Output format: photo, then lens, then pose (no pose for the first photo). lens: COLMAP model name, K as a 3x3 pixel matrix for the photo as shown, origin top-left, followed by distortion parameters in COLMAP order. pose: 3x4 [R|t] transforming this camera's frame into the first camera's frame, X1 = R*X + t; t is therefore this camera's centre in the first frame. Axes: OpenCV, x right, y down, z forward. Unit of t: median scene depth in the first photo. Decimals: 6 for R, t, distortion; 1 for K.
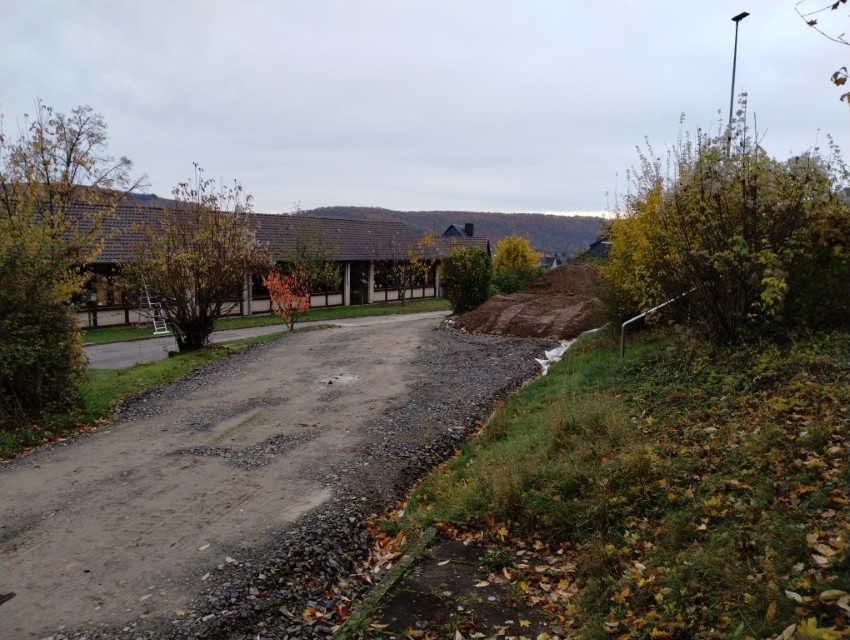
lens RADIAL K [[686.0, 0, 425.0], [0, 686.0, 320.0], [0, 0, 1]] dist [0.067342, -0.093787]
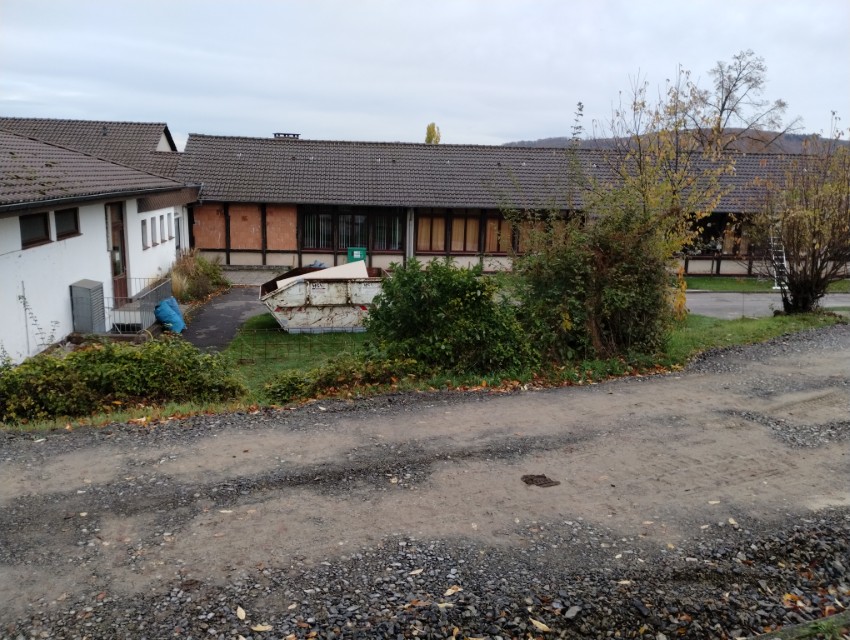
lens RADIAL K [[686.0, 0, 425.0], [0, 686.0, 320.0], [0, 0, 1]] dist [0.067342, -0.093787]
pose [[0.651836, 0.152873, -0.742792, 0.105959], [-0.095993, 0.988225, 0.119148, -0.028324], [0.752260, -0.006362, 0.658835, -0.038322]]
